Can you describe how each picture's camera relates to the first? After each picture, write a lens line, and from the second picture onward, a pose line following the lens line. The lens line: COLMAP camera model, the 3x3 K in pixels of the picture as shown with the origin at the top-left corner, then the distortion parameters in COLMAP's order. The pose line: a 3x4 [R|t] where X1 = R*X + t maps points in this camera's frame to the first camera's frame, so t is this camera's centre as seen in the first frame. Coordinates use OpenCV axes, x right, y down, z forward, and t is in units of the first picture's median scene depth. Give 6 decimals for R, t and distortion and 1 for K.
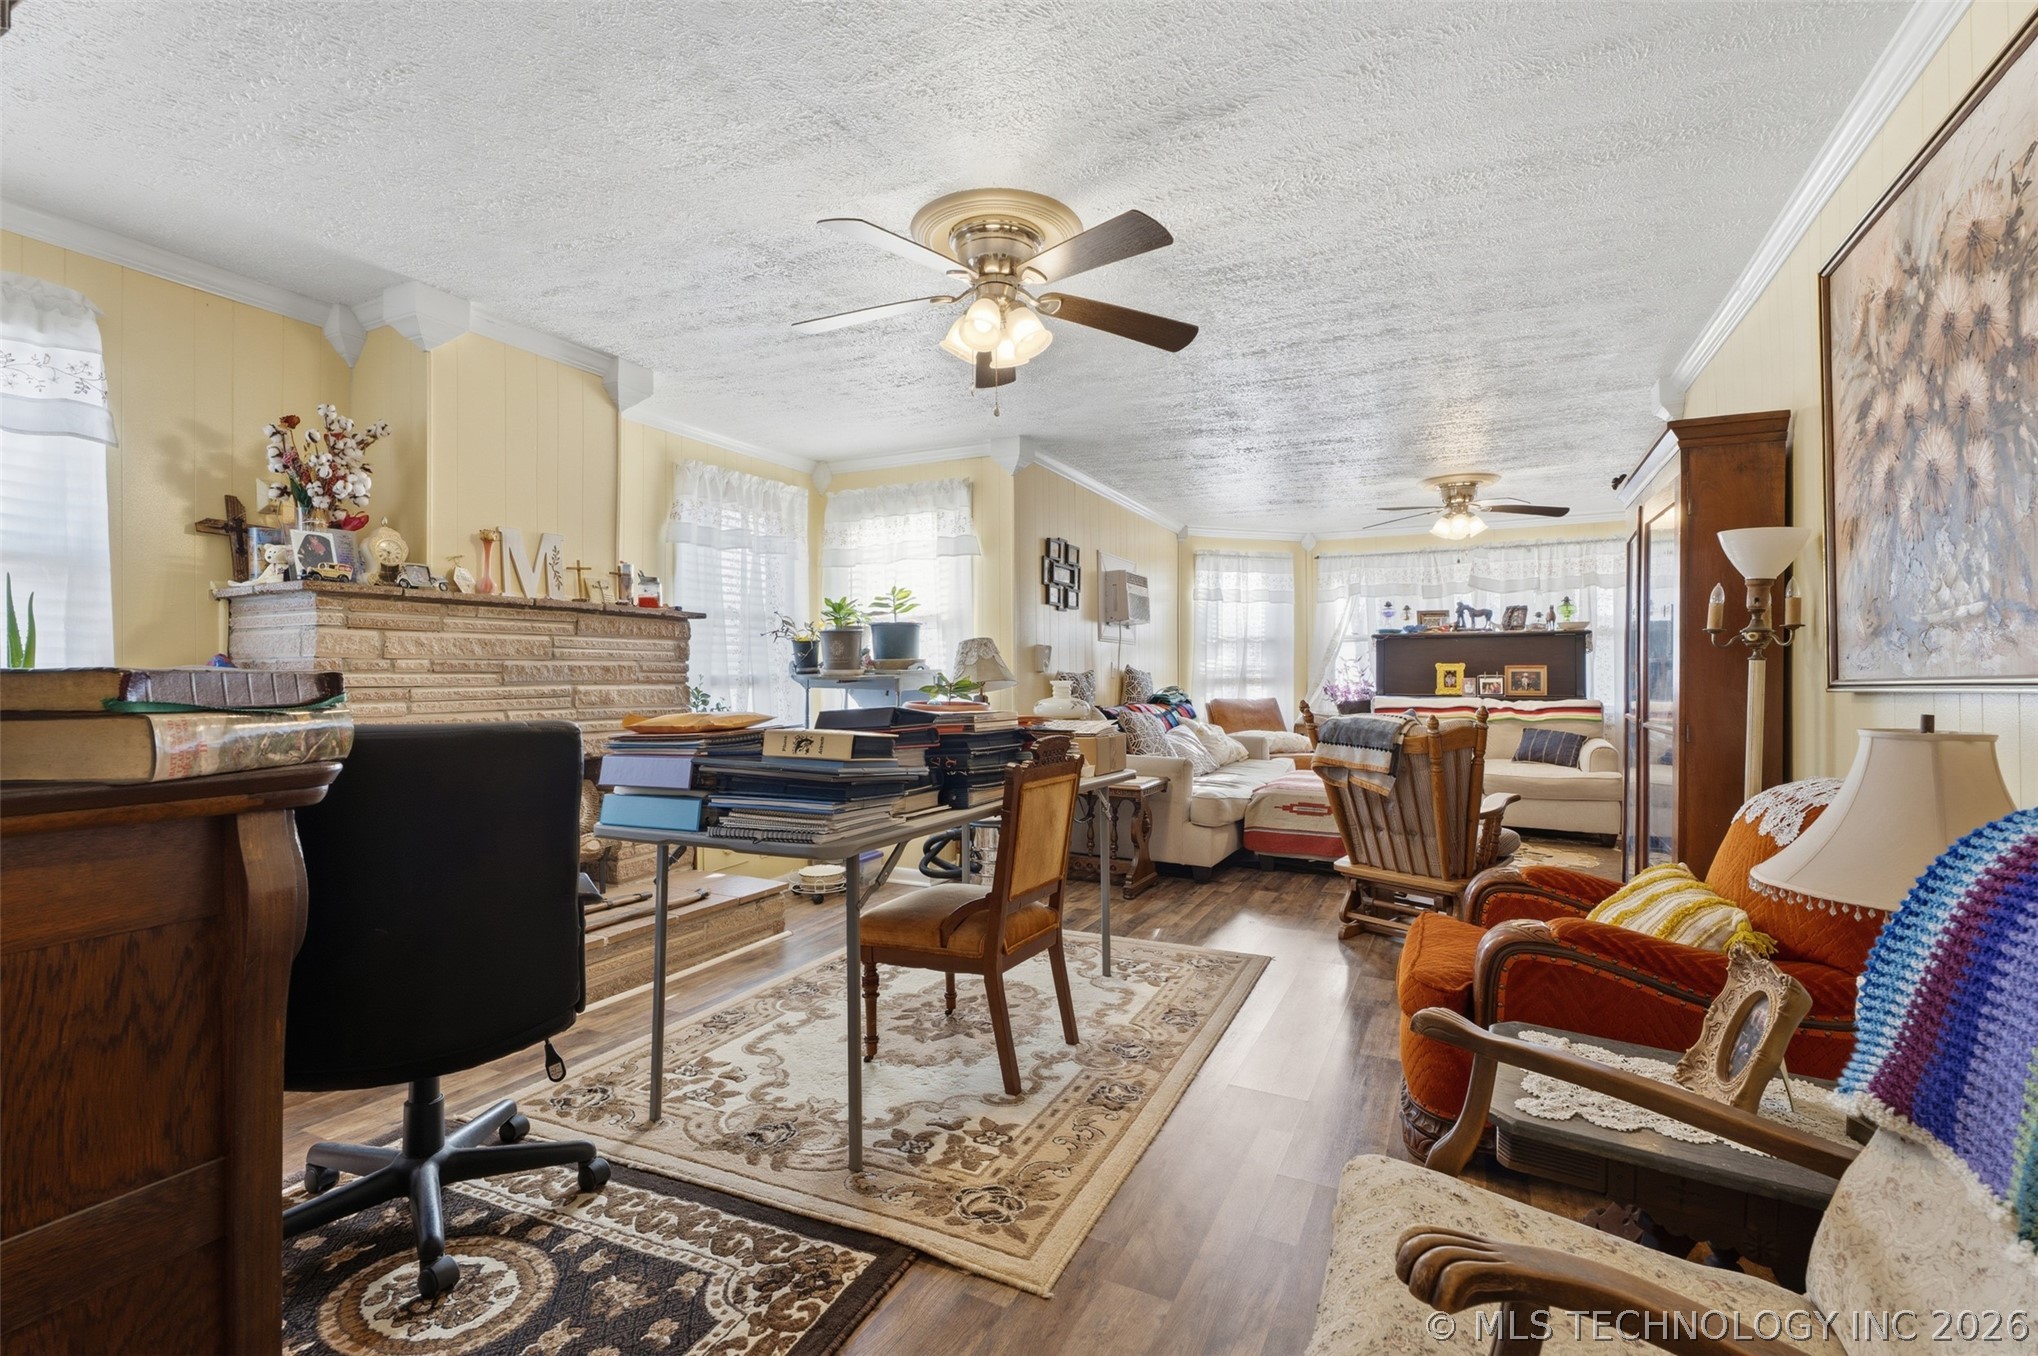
lens RADIAL K [[912.6, 0, 1023.8], [0, 912.6, 682.0], [0, 0, 1]] dist [-0.001894, -0.000124]
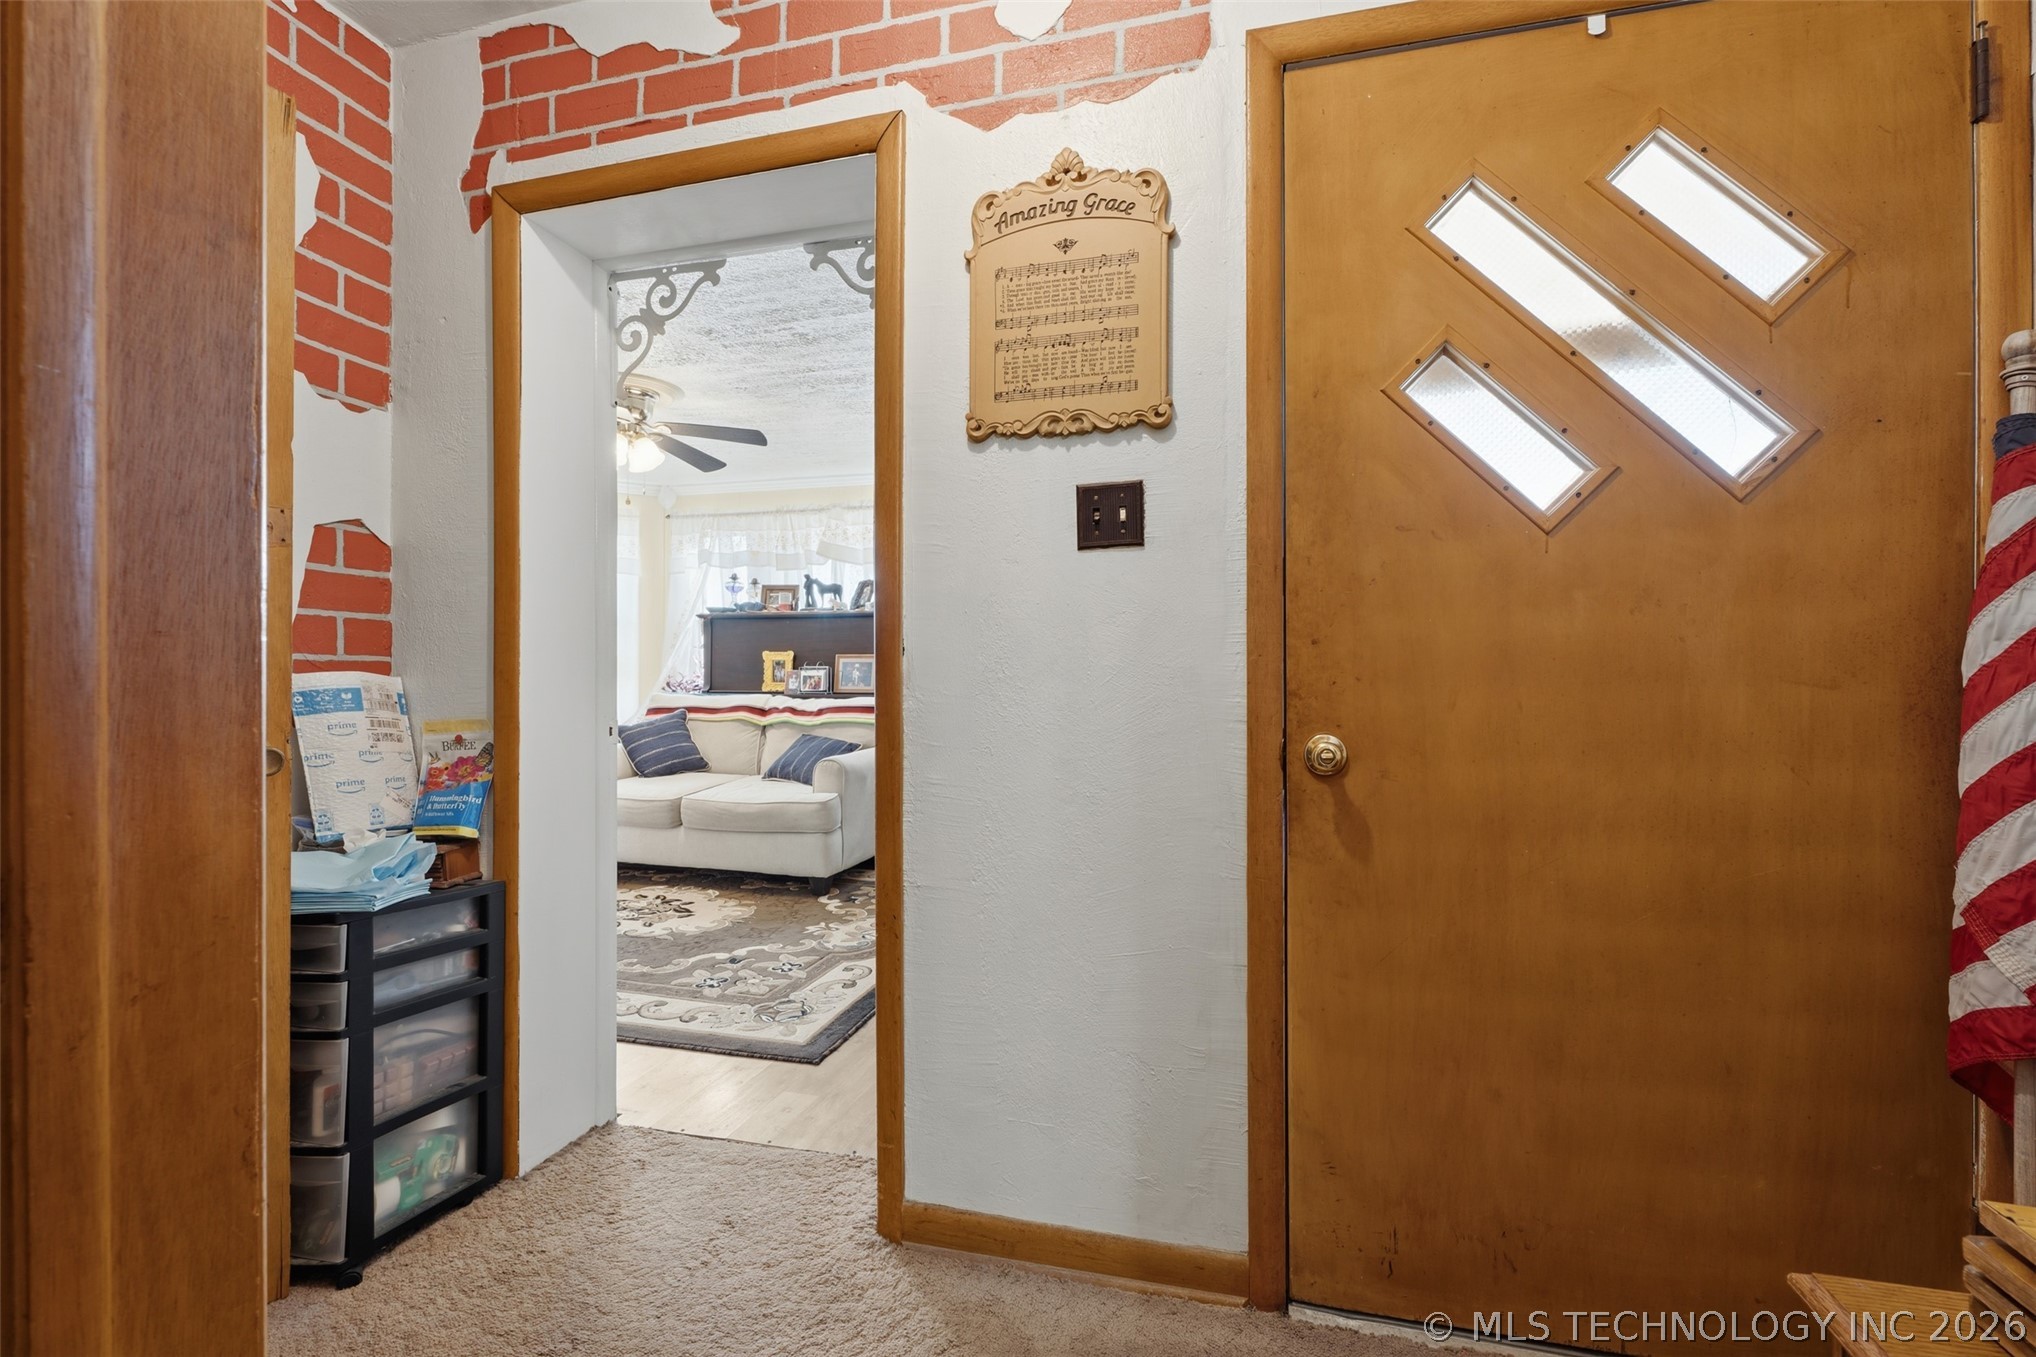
lens RADIAL K [[911.7, 0, 1022.8], [0, 911.7, 682.5], [0, 0, 1]] dist [-0.001894, -0.000124]
pose [[0.983116, -0.001076, 0.182982, 0.554276], [0.000757, 0.999998, 0.001810, 0.005448], [-0.182984, -0.001640, 0.983115, 0.199731]]
